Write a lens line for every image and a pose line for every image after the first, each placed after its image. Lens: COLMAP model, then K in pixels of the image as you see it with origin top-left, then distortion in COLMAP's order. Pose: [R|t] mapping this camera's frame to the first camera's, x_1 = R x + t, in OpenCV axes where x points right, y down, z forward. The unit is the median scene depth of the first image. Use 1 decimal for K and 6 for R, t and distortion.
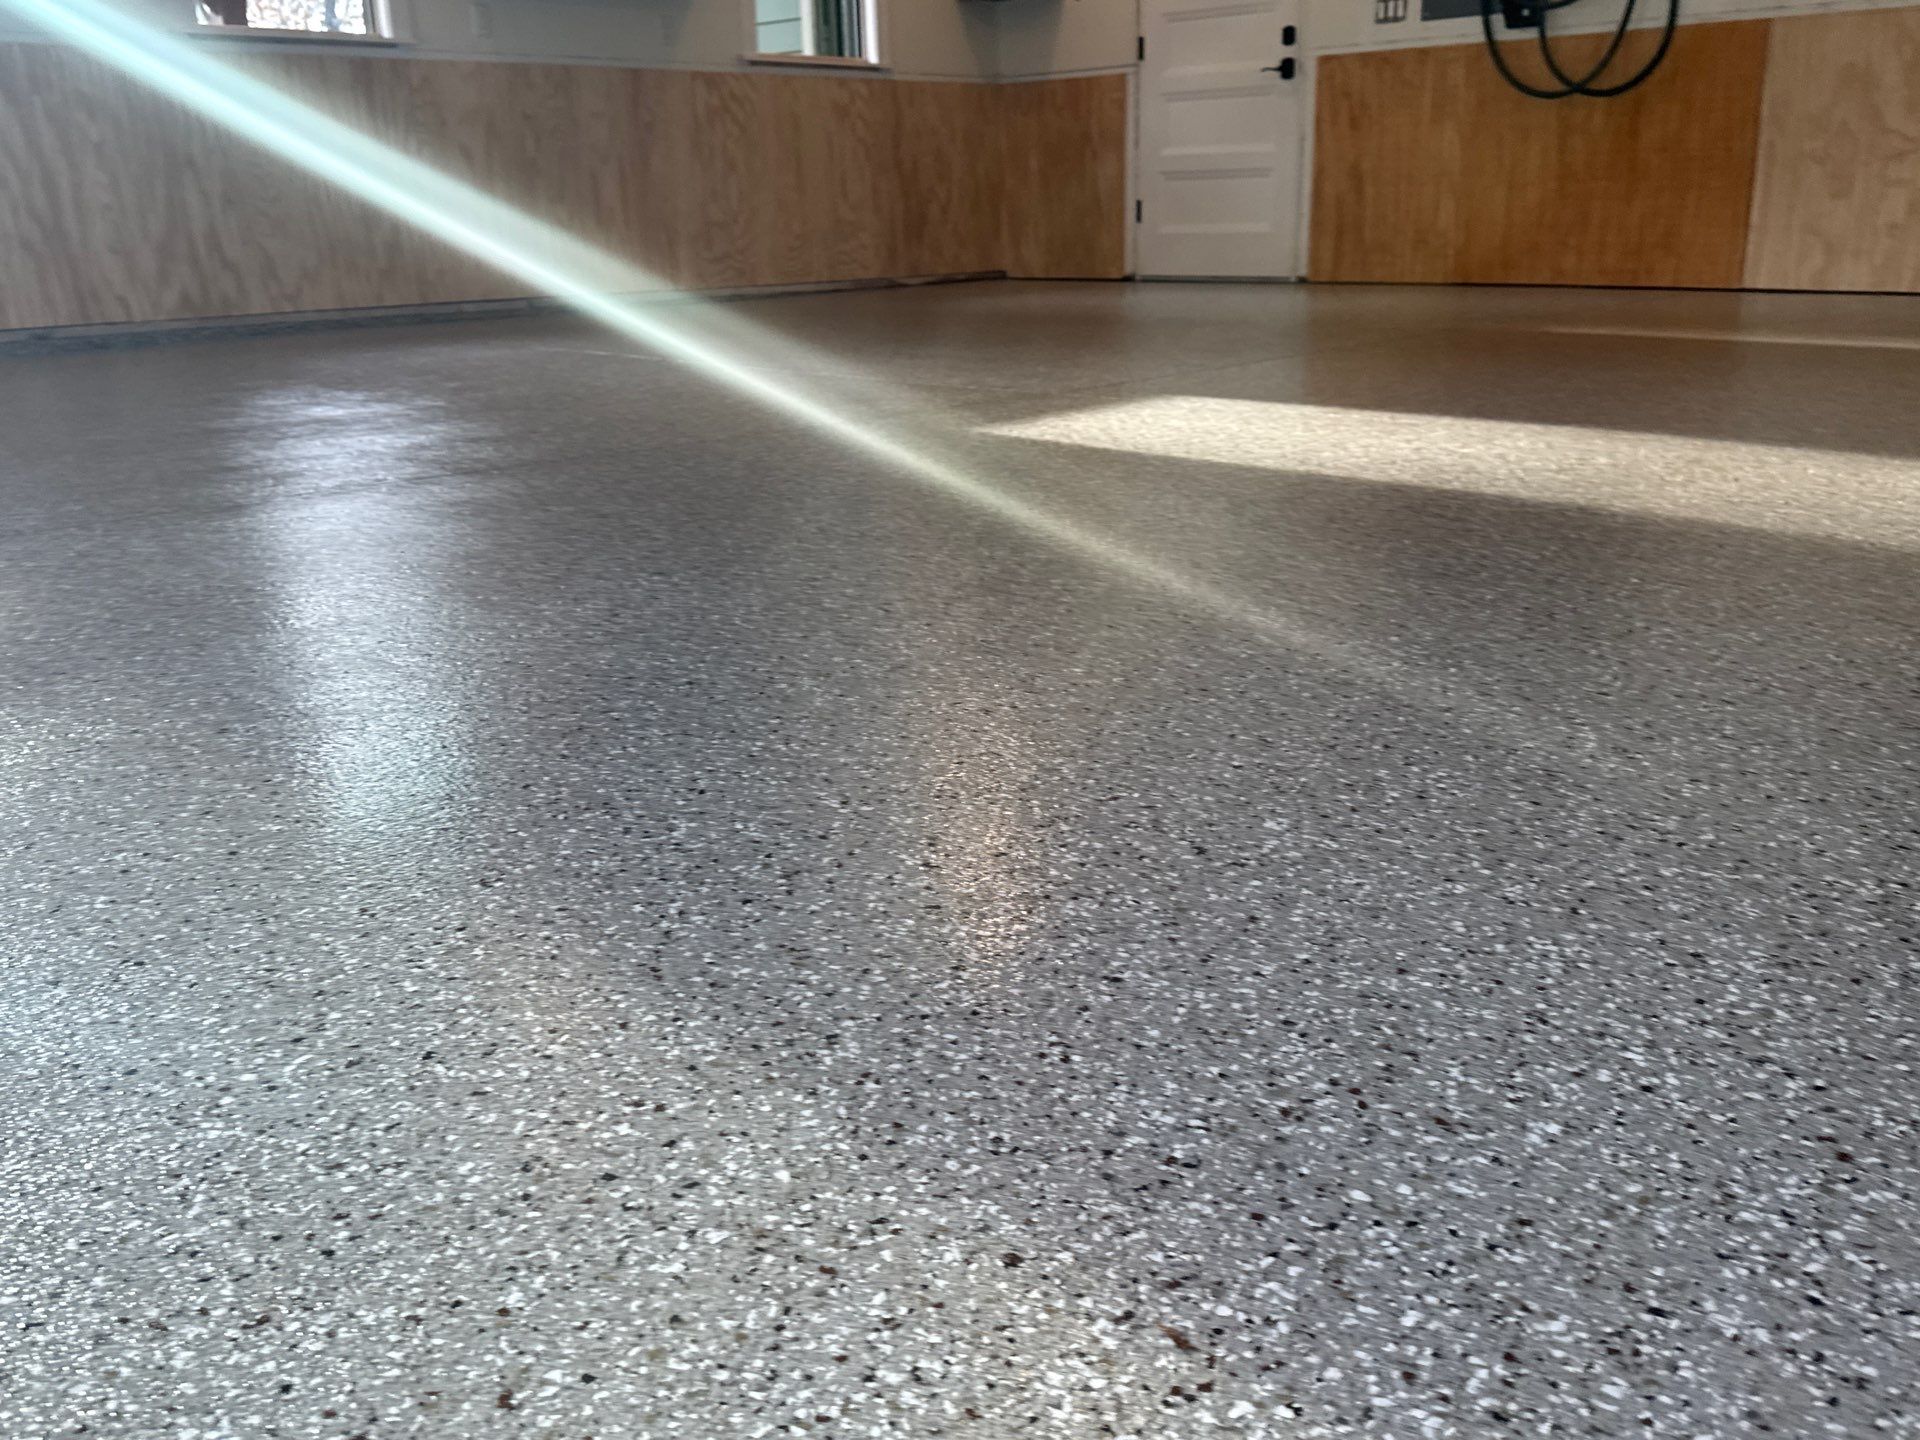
lens RADIAL K [[1696.9, 0, 960.7], [0, 1696.9, 721.0], [0, 0, 1]] dist [0.061732, -0.097805]
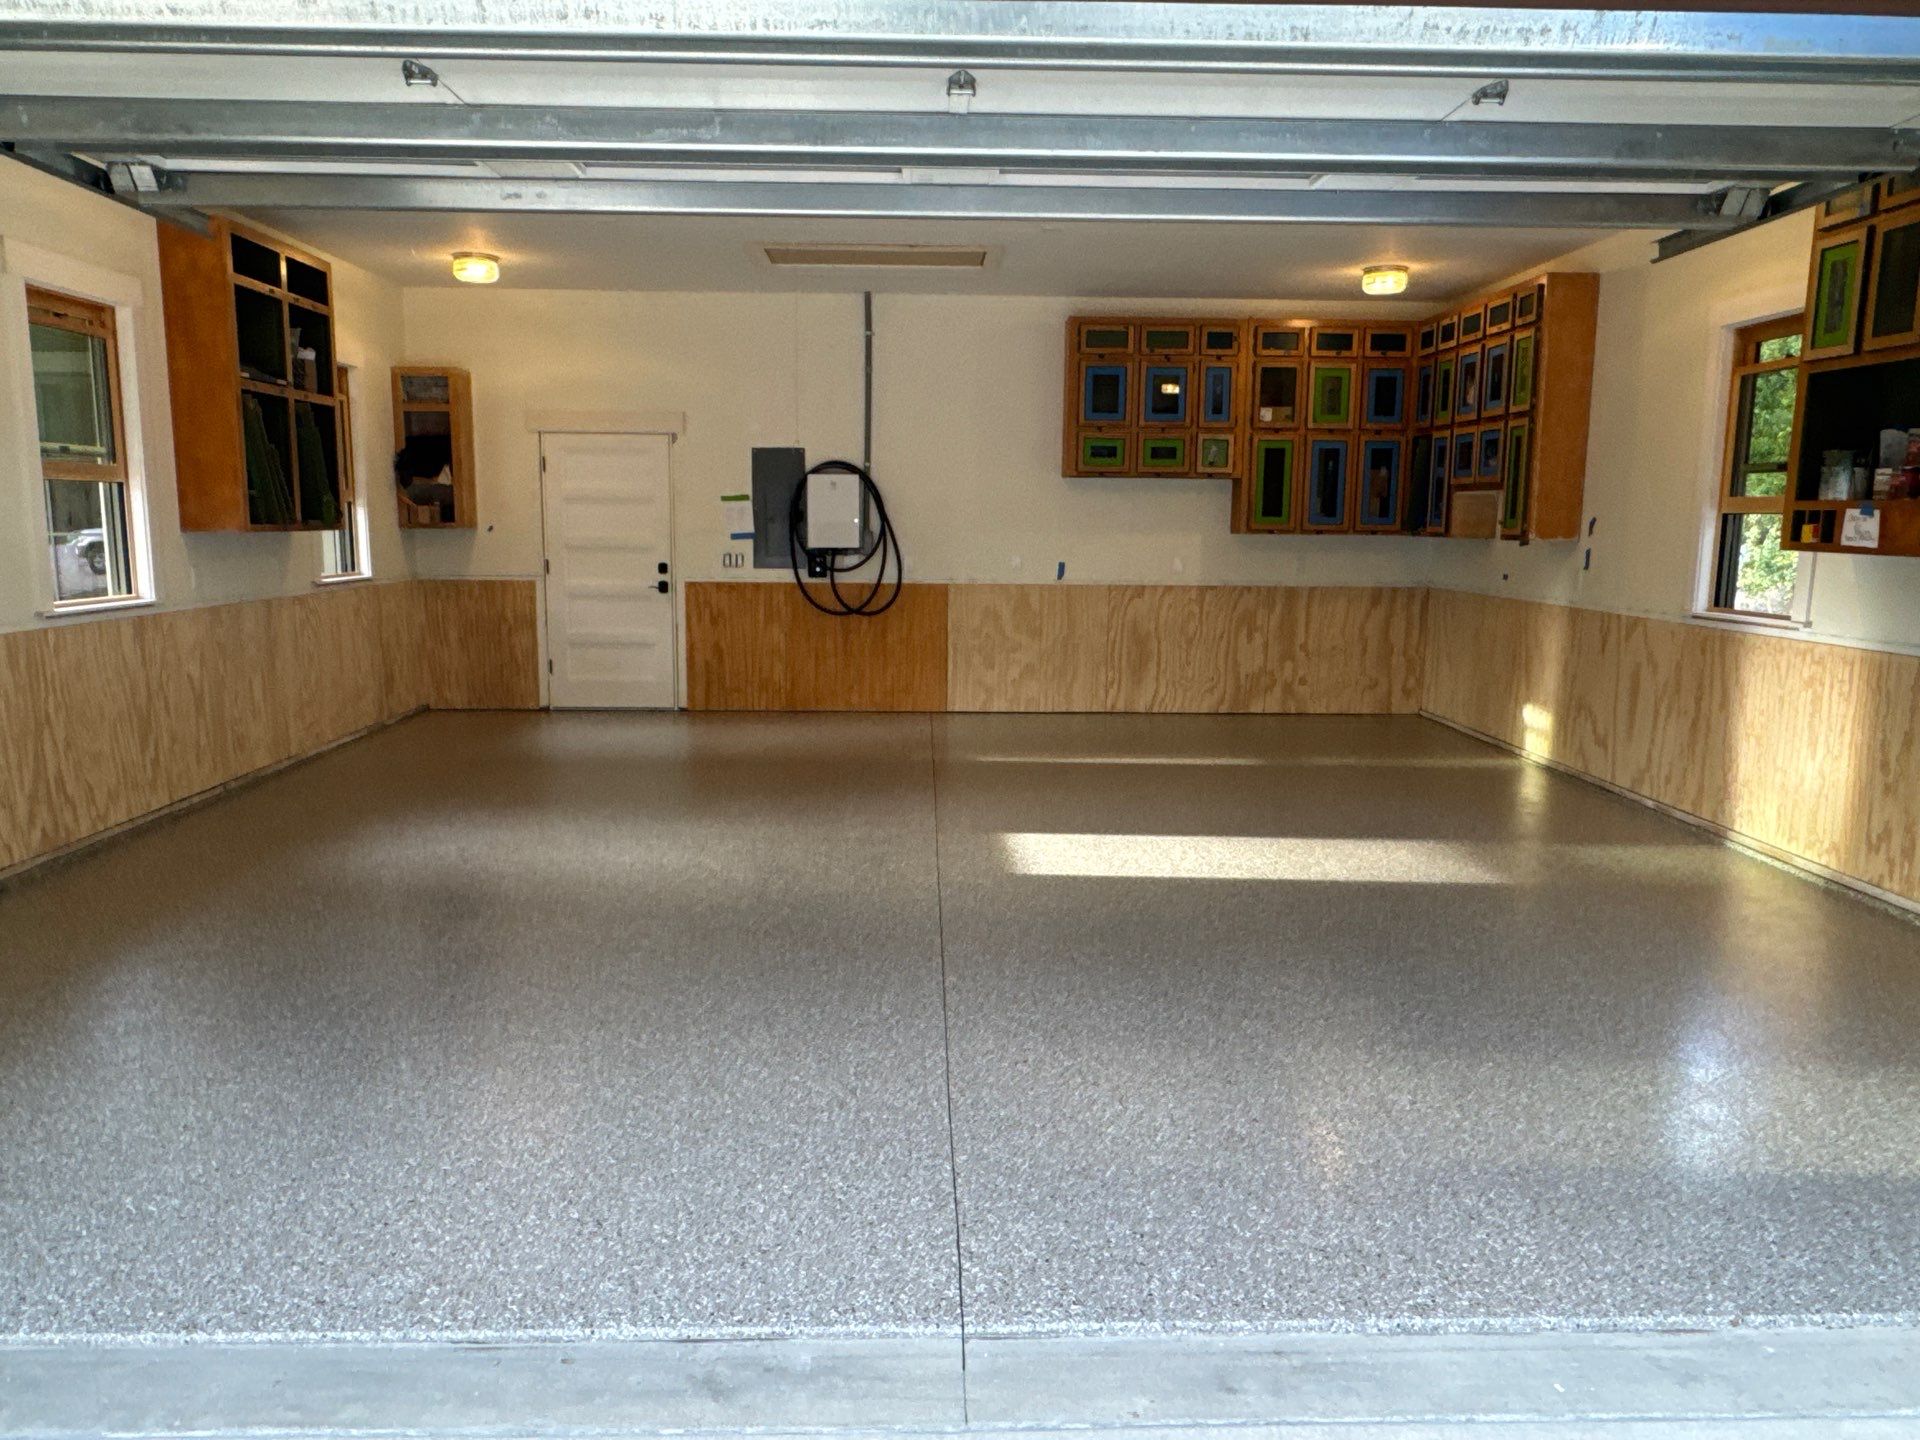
lens RADIAL K [[1303.9, 0, 971.6], [0, 1303.9, 715.8], [0, 0, 1]] dist [-0.005411, 0.002078]
pose [[0.678889, -0.081284, 0.729727, -0.580847], [0.191374, 0.979090, -0.068981, -0.128458], [-0.708862, 0.186482, 0.680250, -0.040169]]
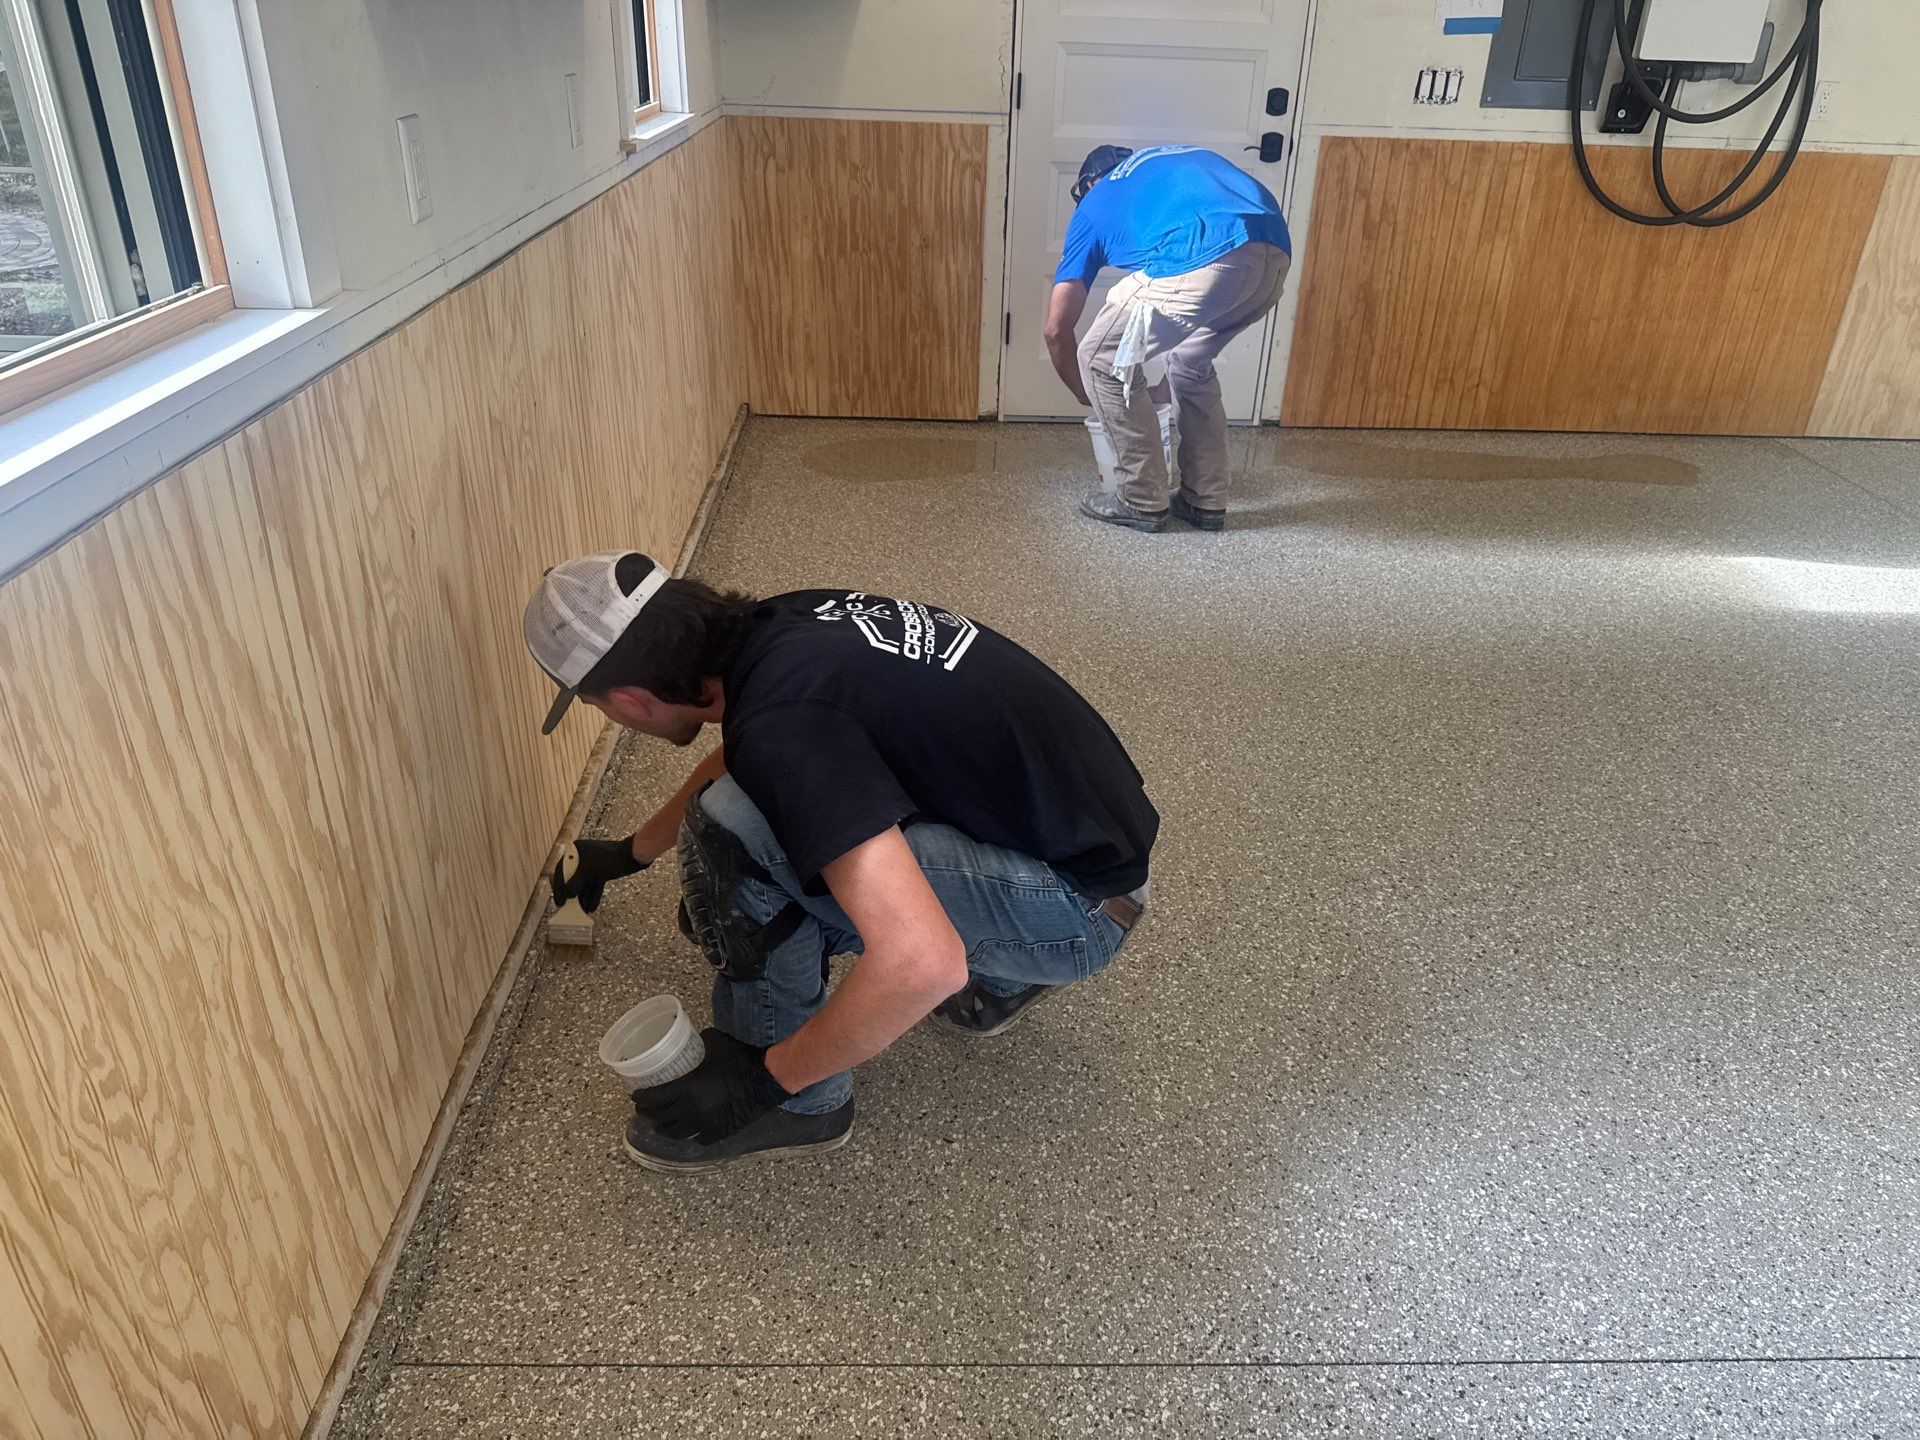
lens RADIAL K [[1303.9, 0, 962.6], [0, 1303.9, 687.2], [0, 0, 1]] dist [-0.005411, 0.002078]
pose [[0.679768, -0.285171, 0.675717, -0.370511], [0.170767, 0.957533, 0.232315, -0.342204], [-0.713270, -0.042530, 0.699597, 0.762302]]
